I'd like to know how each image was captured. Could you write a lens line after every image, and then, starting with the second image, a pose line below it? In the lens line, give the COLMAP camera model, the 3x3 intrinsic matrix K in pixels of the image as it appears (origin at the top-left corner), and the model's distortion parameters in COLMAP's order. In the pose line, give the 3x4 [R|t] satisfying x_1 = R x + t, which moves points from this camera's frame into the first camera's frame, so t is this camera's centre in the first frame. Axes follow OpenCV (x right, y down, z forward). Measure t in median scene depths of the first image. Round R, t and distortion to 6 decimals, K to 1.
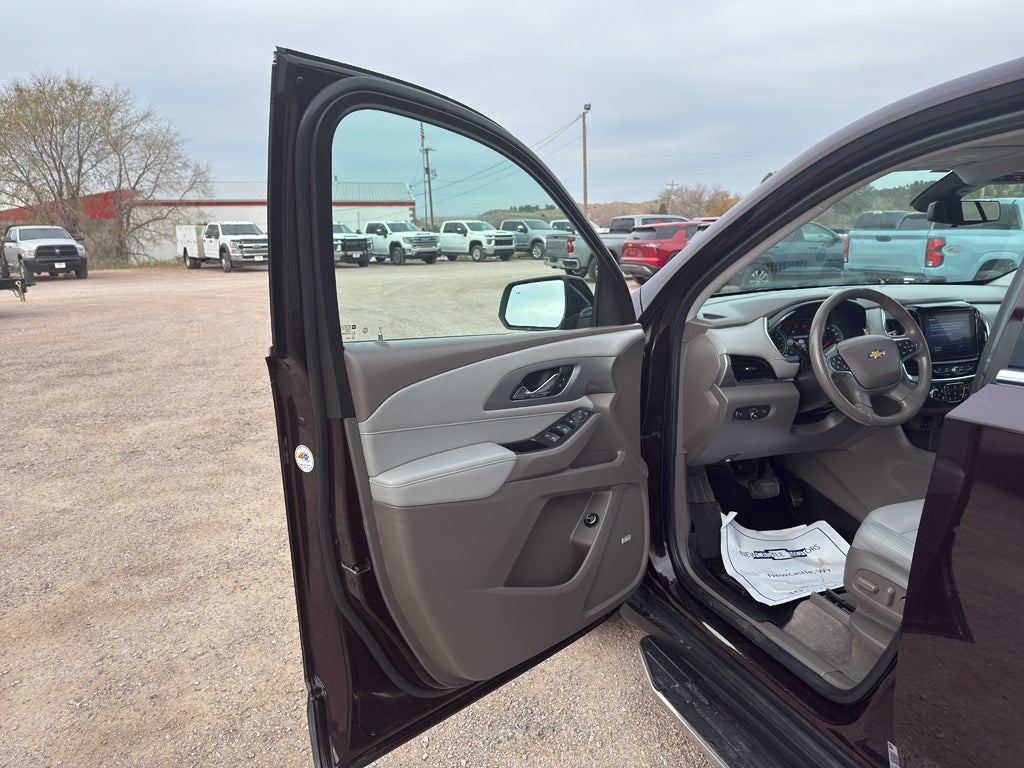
lens RADIAL K [[708.5, 0, 508.6], [0, 708.5, 372.2], [0, 0, 1]] dist [0.097745, -0.150354]
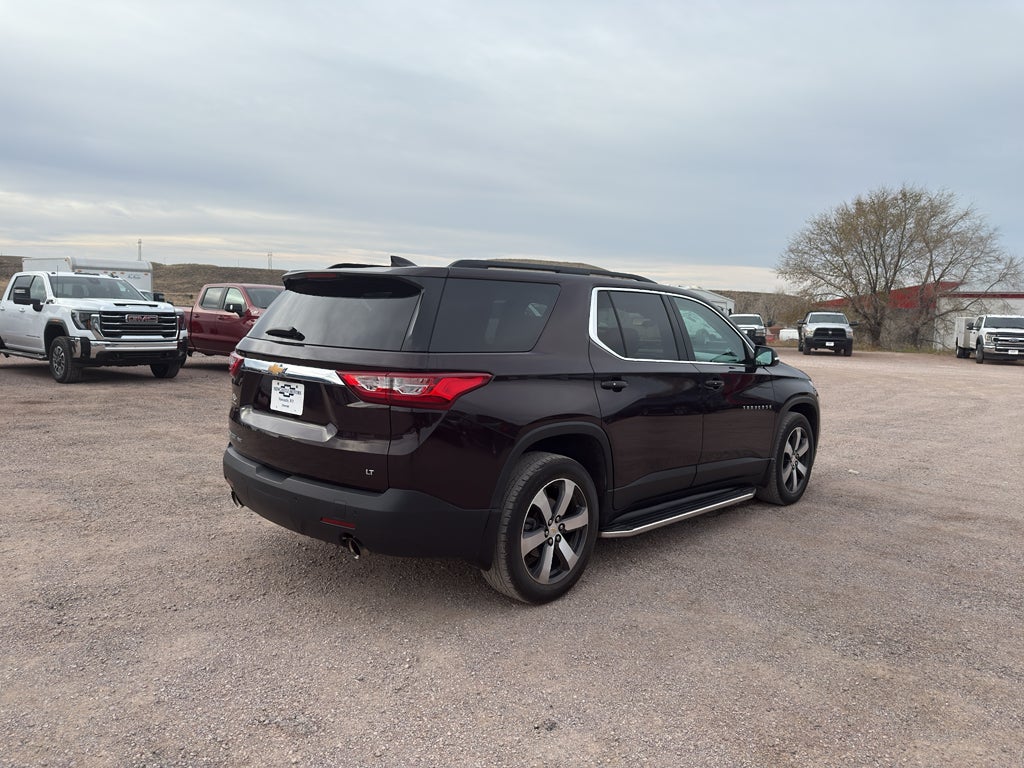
lens RADIAL K [[714.9, 0, 508.2], [0, 714.9, 386.3], [0, 0, 1]] dist [0.039274, -0.059633]
pose [[0.446245, 0.124262, -0.886242, 0.226099], [-0.211591, 0.976884, 0.030430, 0.005286], [0.869537, 0.173941, 0.462222, -0.059514]]
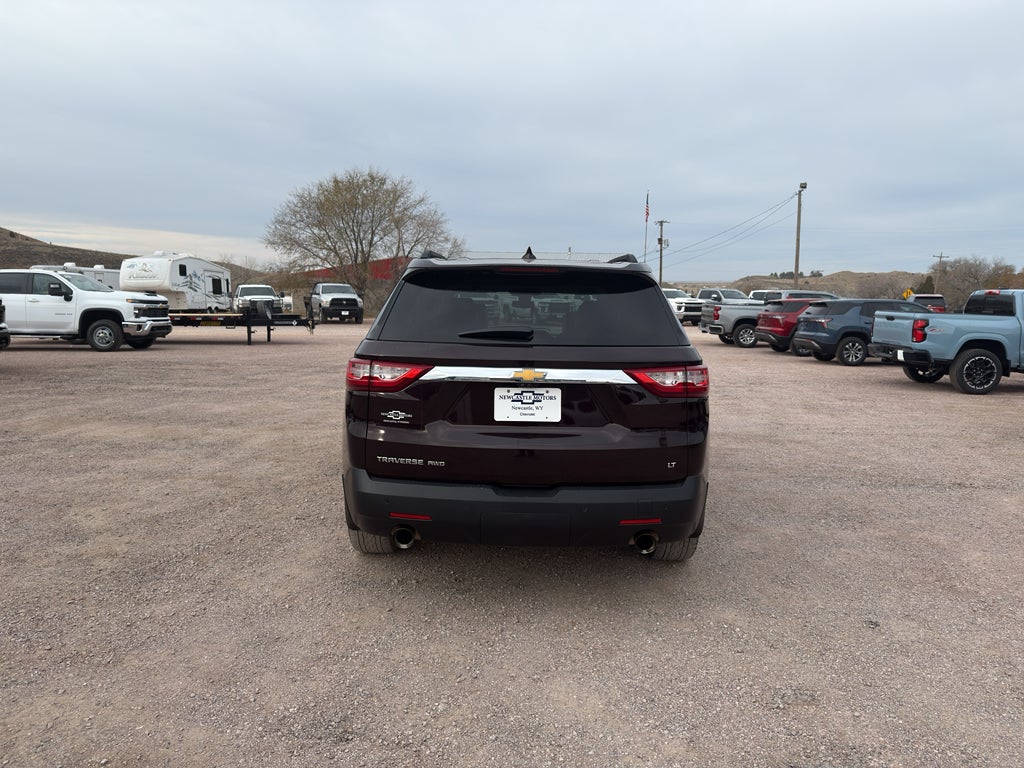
lens RADIAL K [[714.9, 0, 508.2], [0, 714.9, 386.3], [0, 0, 1]] dist [0.039274, -0.059633]
pose [[0.936973, 0.078895, -0.340379, 0.126275], [-0.101767, 0.993559, -0.049845, 0.023359], [0.334254, 0.081343, 0.938966, -0.147305]]
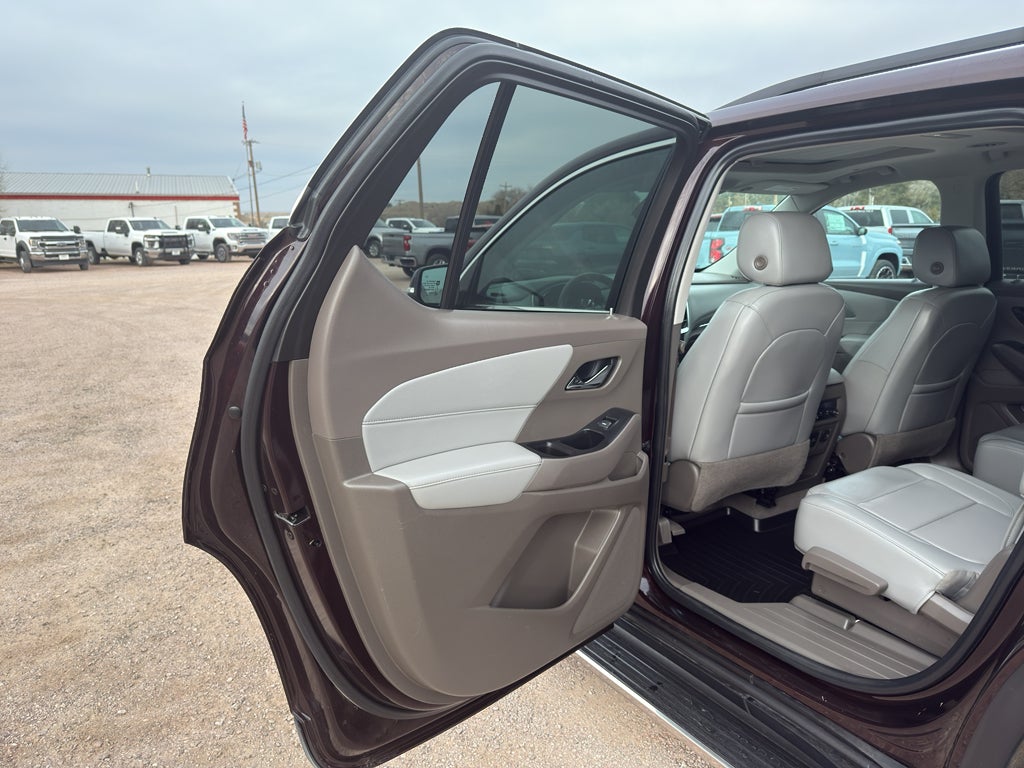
lens RADIAL K [[724.8, 0, 512.0], [0, 724.8, 384.0], [0, 0, 1]] dist [-0.018730, 0.004838]
pose [[0.974553, -0.040454, 0.220476, 0.000576], [0.036754, 0.999107, 0.020862, 0.005372], [-0.221123, -0.012227, 0.975169, -0.027152]]
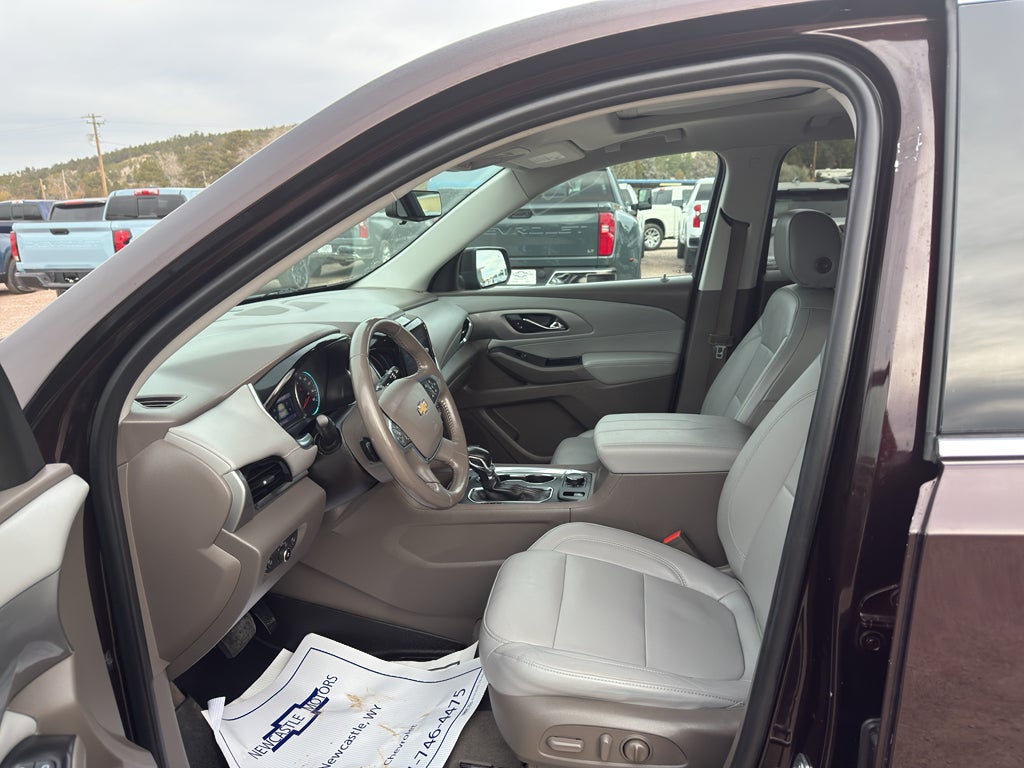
lens RADIAL K [[714.9, 0, 508.2], [0, 714.9, 386.3], [0, 0, 1]] dist [0.039274, -0.059633]
pose [[0.473020, -0.204536, 0.856981, -0.003690], [0.176946, 0.974916, 0.135016, -0.009669], [-0.863100, 0.087775, 0.497346, 0.043468]]
